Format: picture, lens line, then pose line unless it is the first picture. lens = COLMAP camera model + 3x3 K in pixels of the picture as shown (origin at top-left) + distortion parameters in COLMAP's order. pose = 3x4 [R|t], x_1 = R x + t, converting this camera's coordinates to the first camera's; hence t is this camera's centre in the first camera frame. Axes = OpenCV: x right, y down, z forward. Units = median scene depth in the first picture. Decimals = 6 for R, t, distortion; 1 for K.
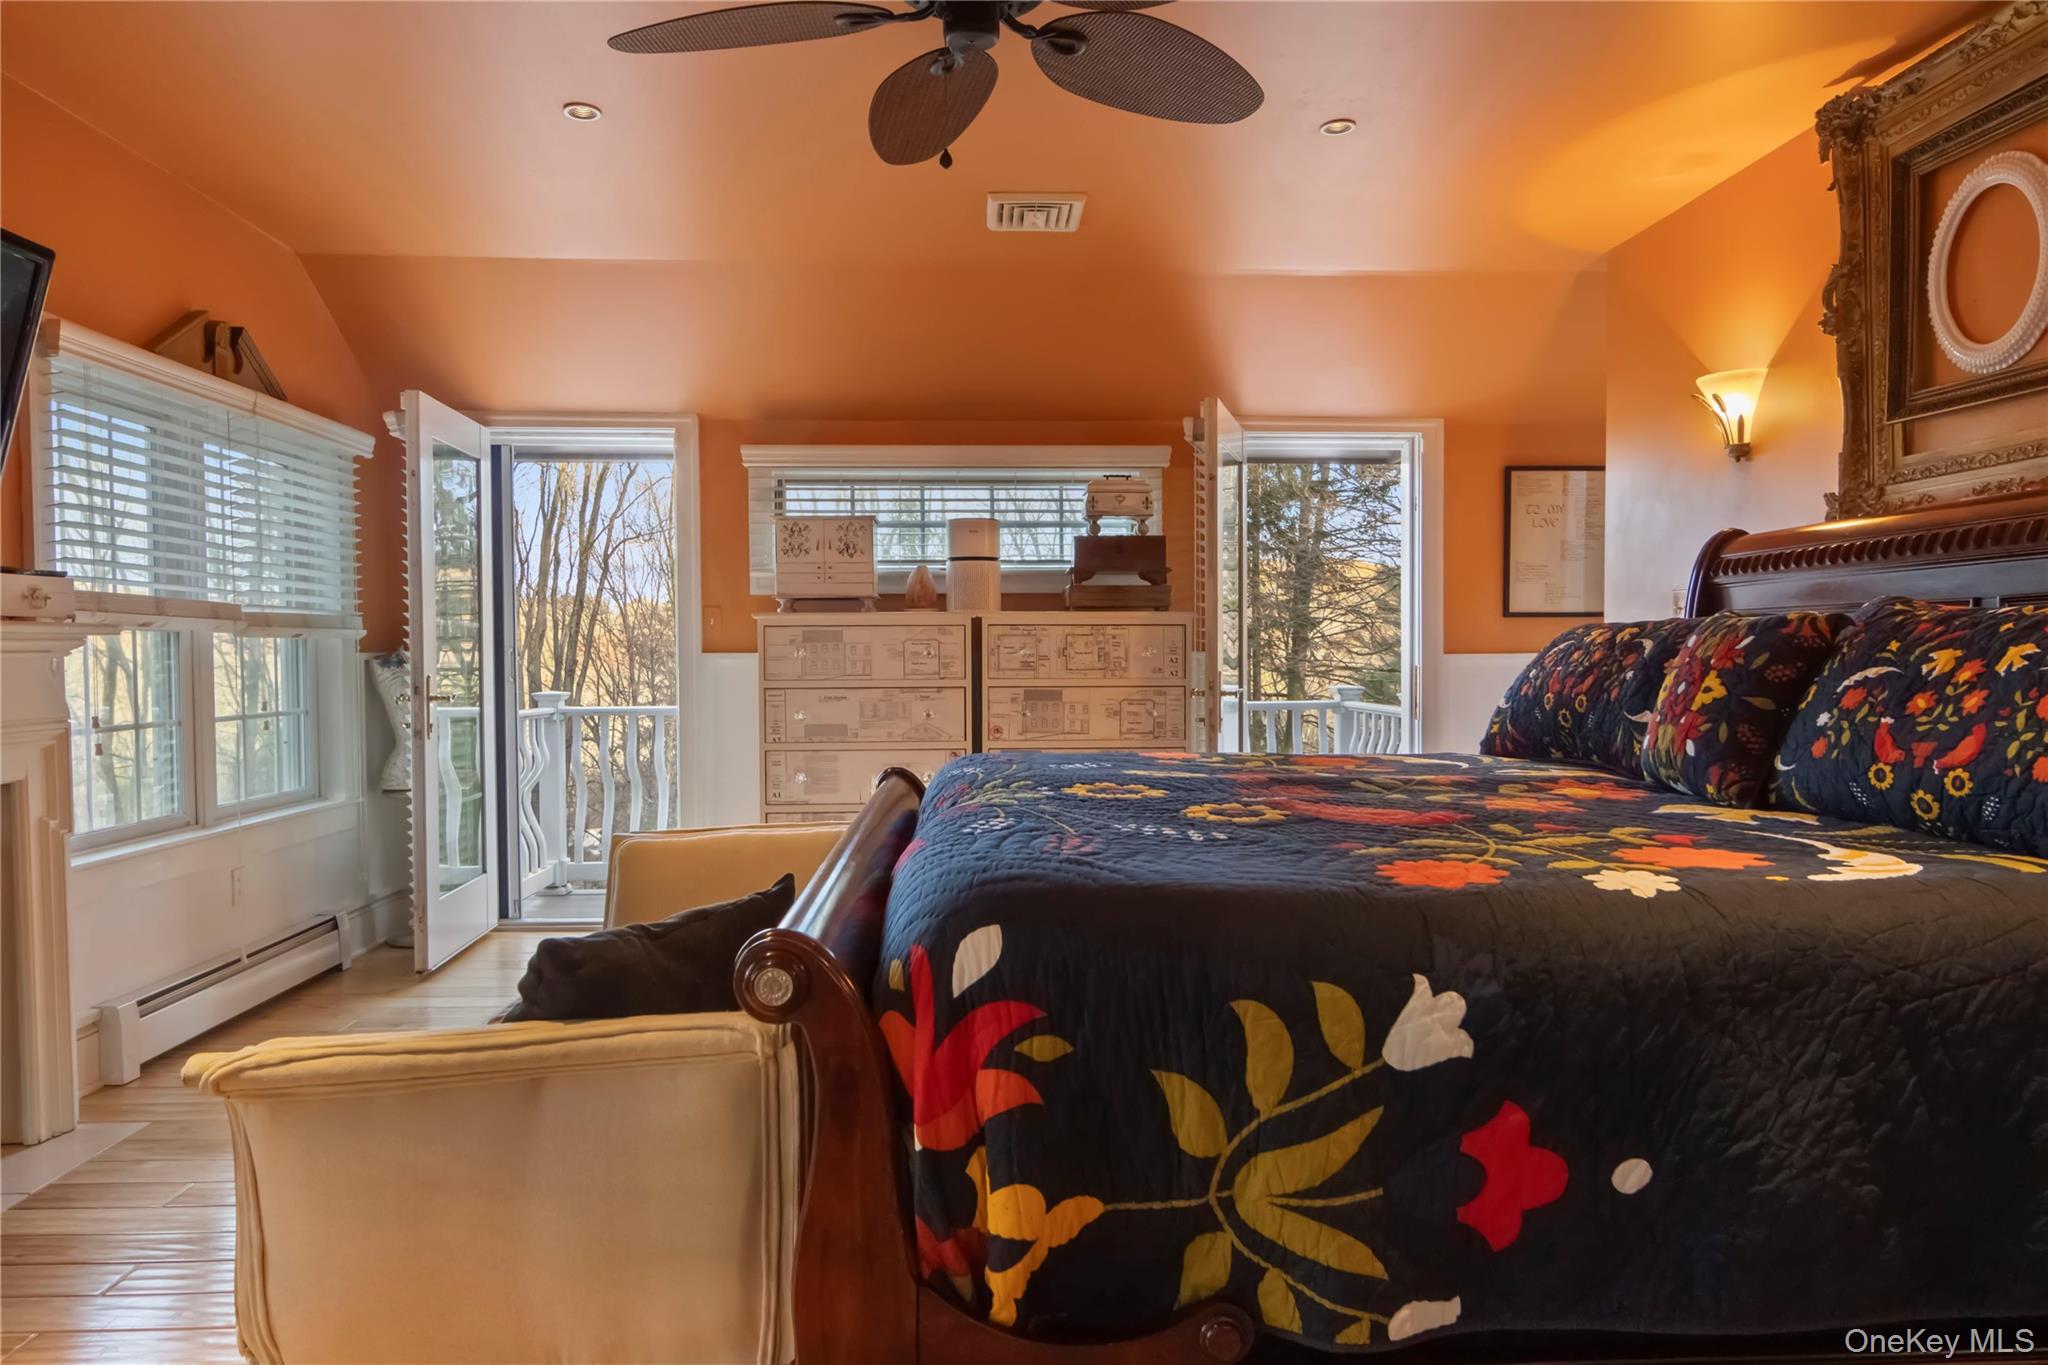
lens RADIAL K [[1305.0, 0, 1030.0], [0, 1305.0, 668.1], [0, 0, 1]] dist [-0.003698, 0.003502]
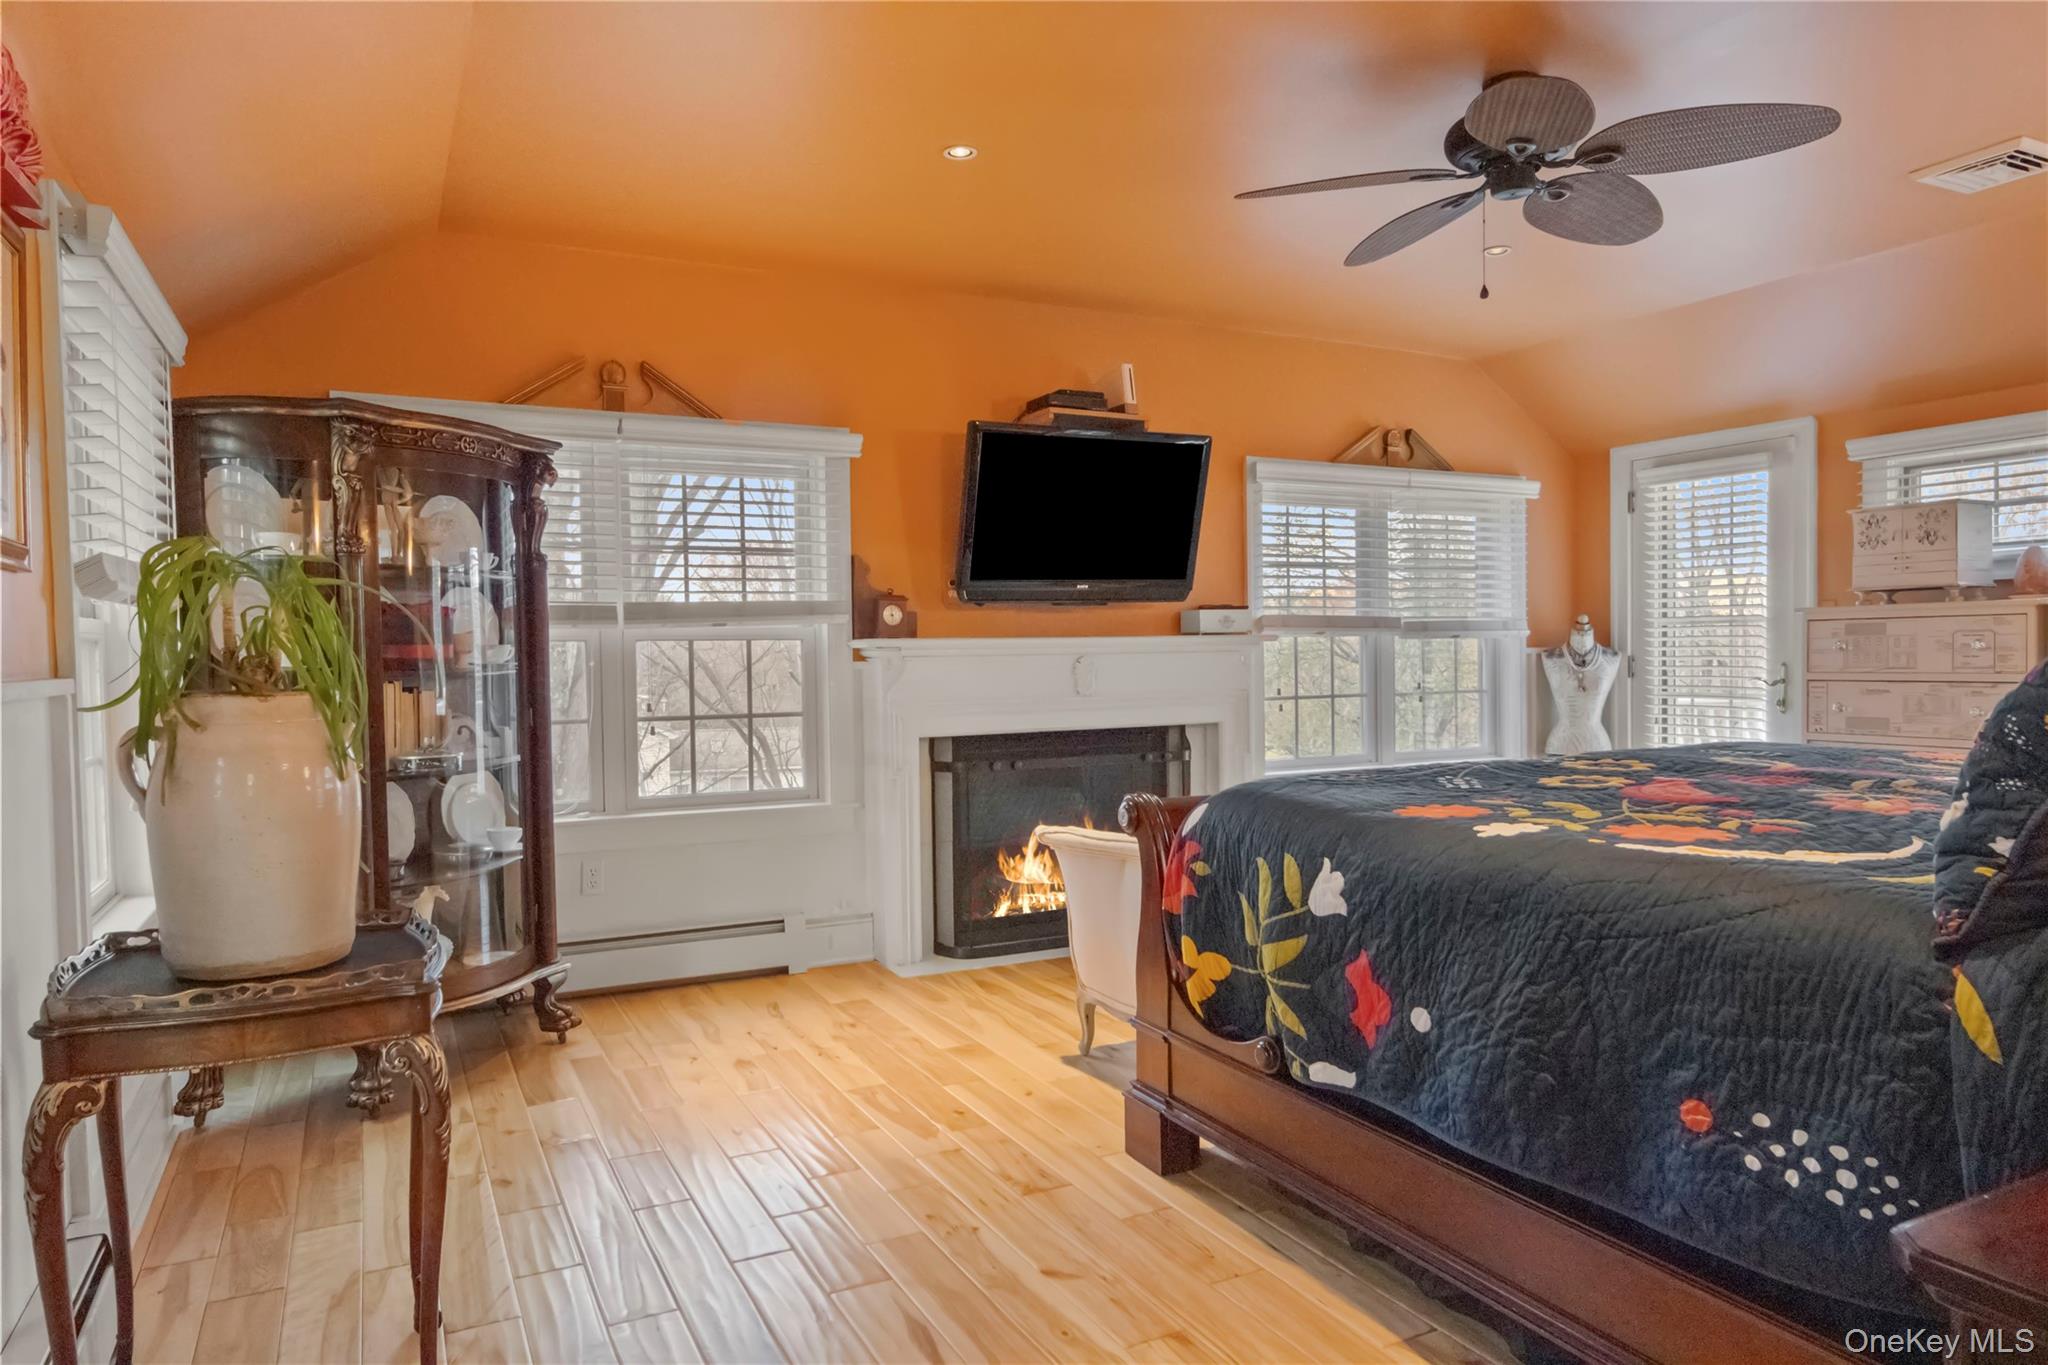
lens RADIAL K [[1305.0, 0, 1024.3], [0, 1305.0, 688.5], [0, 0, 1]] dist [-0.003698, 0.003502]
pose [[0.392310, 0.021540, -0.919581, 0.619283], [0.001003, 0.999715, 0.023845, -0.003969], [0.919833, -0.010277, 0.392177, 0.014876]]
